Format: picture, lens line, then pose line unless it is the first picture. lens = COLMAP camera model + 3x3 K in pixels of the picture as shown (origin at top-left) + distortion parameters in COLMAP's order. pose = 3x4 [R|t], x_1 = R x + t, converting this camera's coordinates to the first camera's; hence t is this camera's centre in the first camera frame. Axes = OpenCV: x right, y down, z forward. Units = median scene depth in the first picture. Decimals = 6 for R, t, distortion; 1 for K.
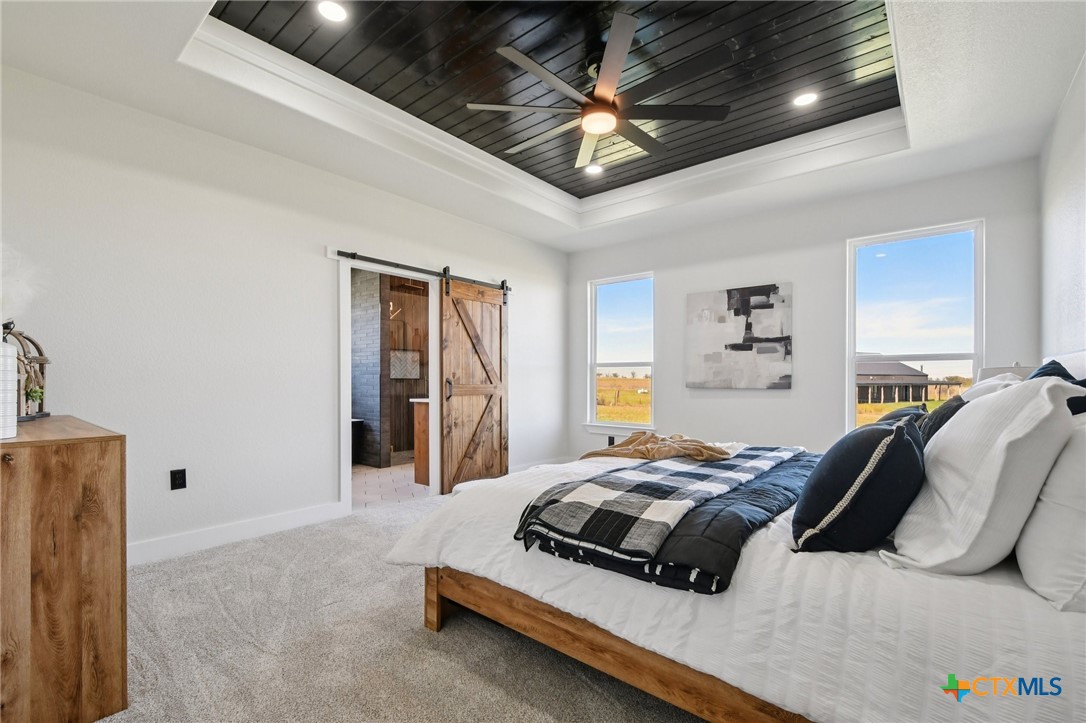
lens RADIAL K [[474.0, 0, 544.2], [0, 474.0, 380.9], [0, 0, 1]] dist [0.000905, 0.000142]
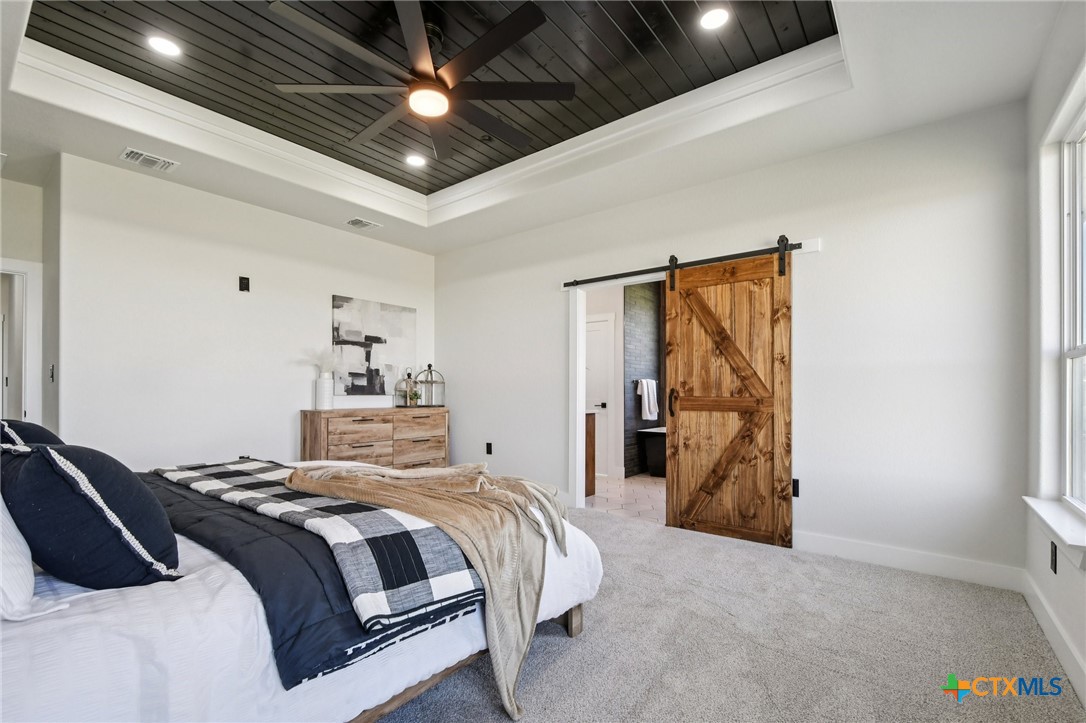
lens RADIAL K [[474.0, 0, 546.2], [0, 474.0, 386.9], [0, 0, 1]] dist [0.000905, 0.000142]
pose [[0.028151, -0.006792, -0.999581, 0.594272], [-0.004800, 0.999964, -0.006930, -0.001618], [0.999592, 0.004993, 0.028117, 0.711017]]
